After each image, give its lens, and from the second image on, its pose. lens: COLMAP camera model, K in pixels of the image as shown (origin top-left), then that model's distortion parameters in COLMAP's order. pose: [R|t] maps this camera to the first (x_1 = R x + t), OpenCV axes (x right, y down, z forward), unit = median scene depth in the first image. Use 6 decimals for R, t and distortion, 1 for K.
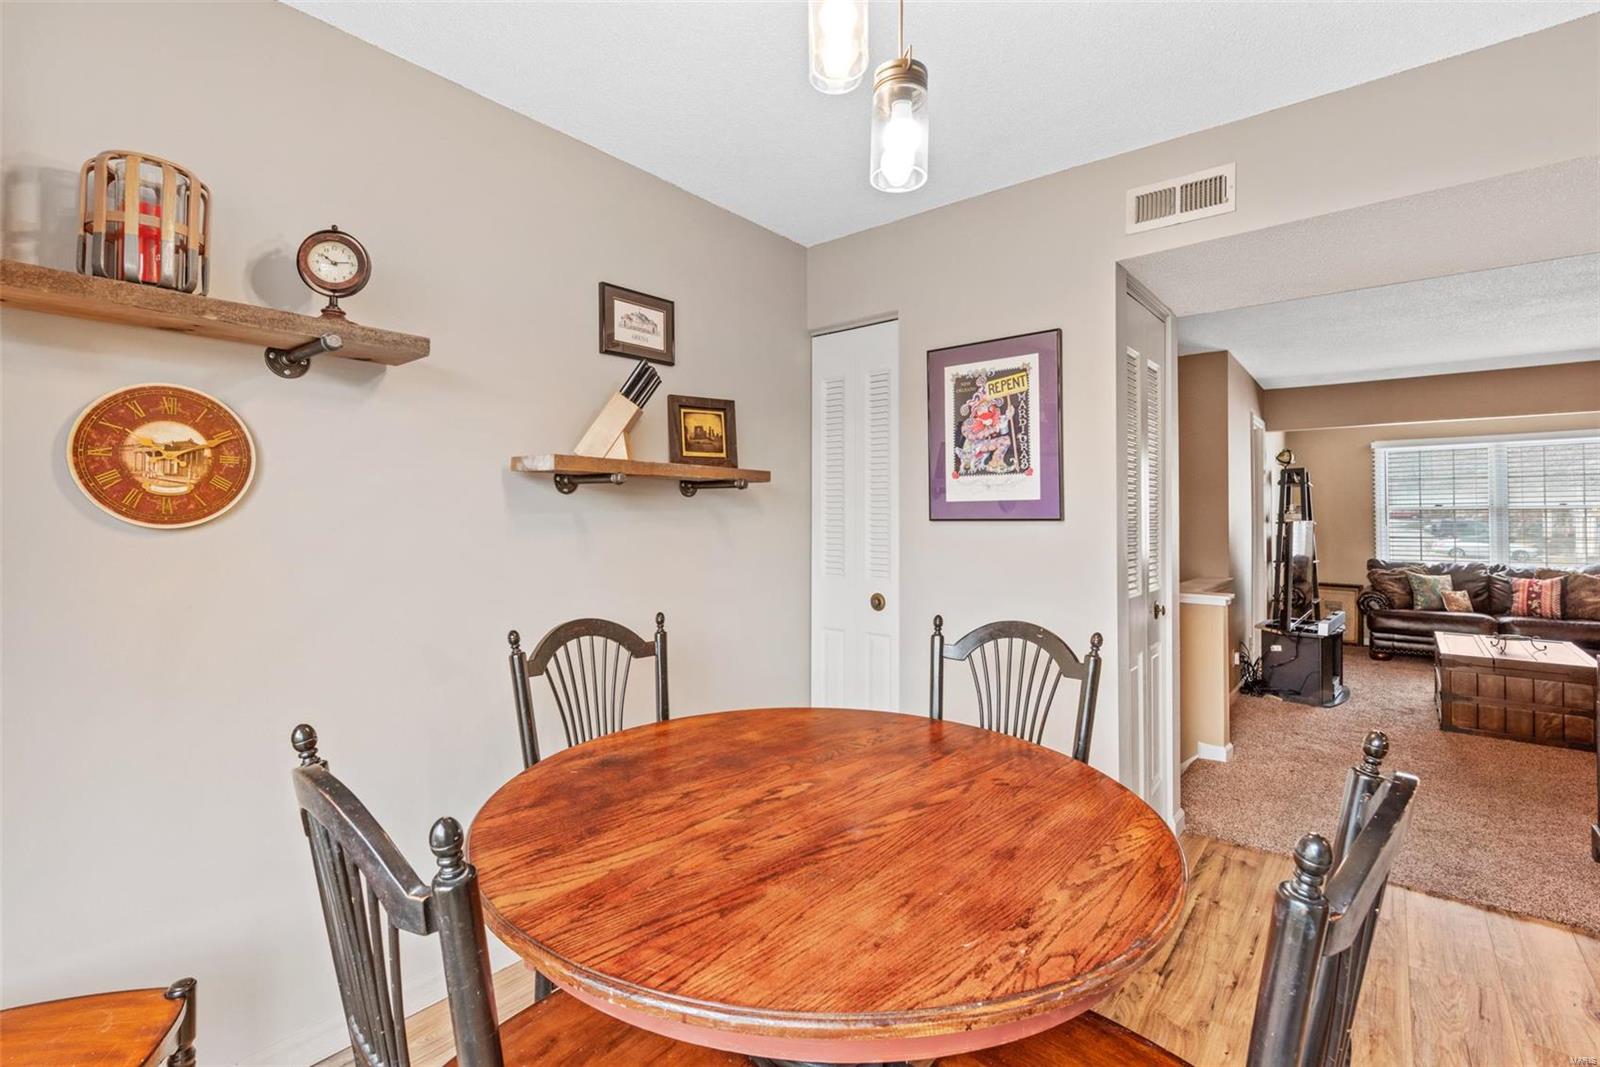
lens RADIAL K [[709.7, 0, 793.1], [0, 709.7, 517.3], [0, 0, 1]] dist [-0.004471, 0.003443]
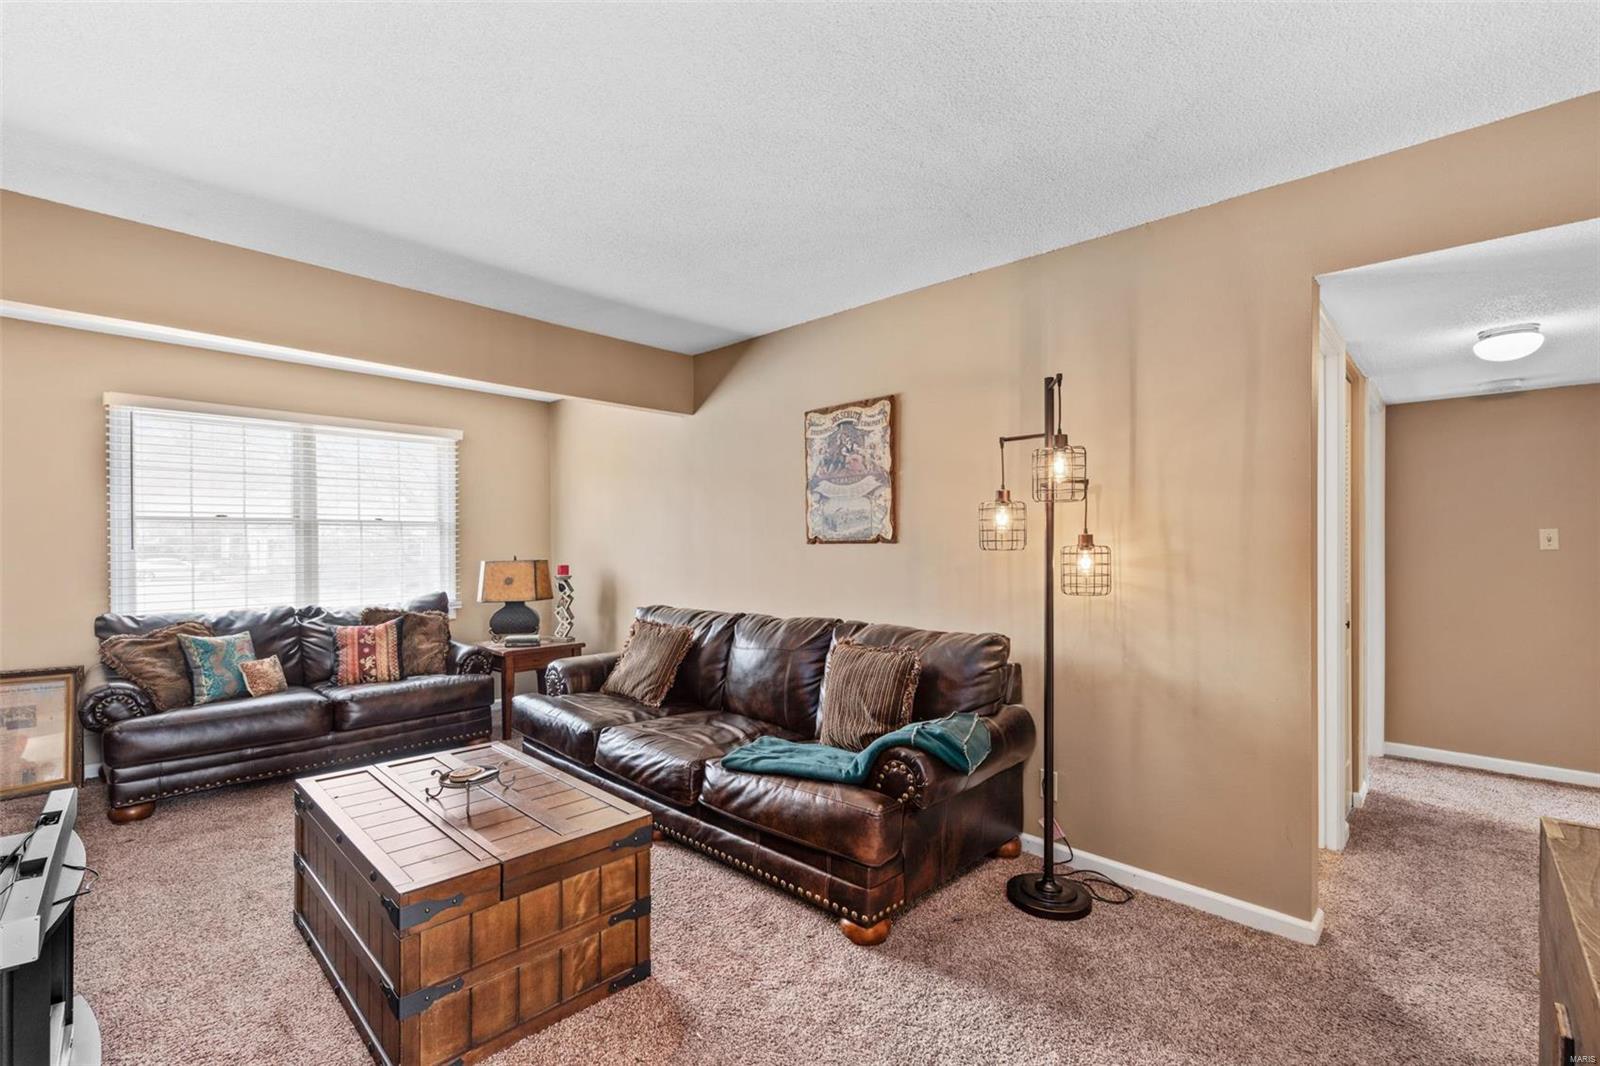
lens RADIAL K [[709.7, 0, 798.2], [0, 709.7, 548.9], [0, 0, 1]] dist [-0.004471, 0.003443]
pose [[0.071359, -0.010141, 0.997399, 0.372533], [-0.000190, 0.999948, 0.010181, 0.005881], [-0.997451, -0.000916, 0.071353, 0.504867]]
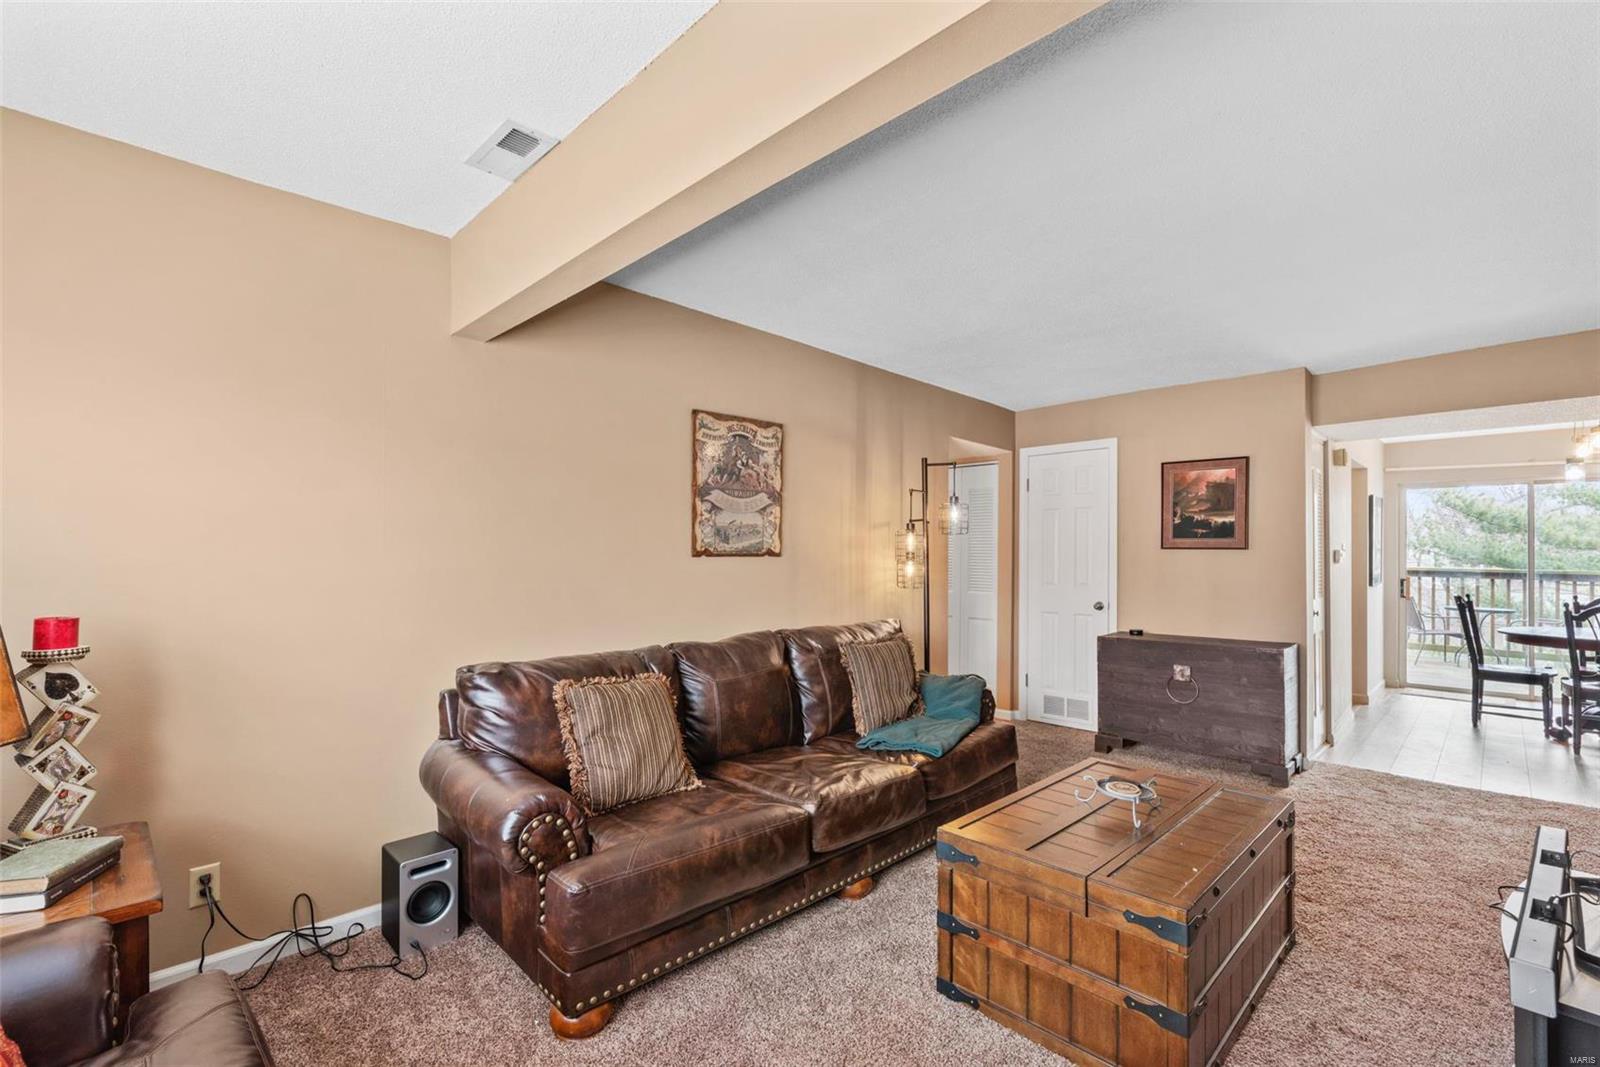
lens RADIAL K [[709.7, 0, 804.8], [0, 709.7, 543.4], [0, 0, 1]] dist [-0.004471, 0.003443]
pose [[-0.995975, -0.004213, 0.089532, 1.840787], [-0.006126, 0.999758, -0.021109, 0.013839], [-0.089421, -0.021572, -0.995760, 2.268882]]
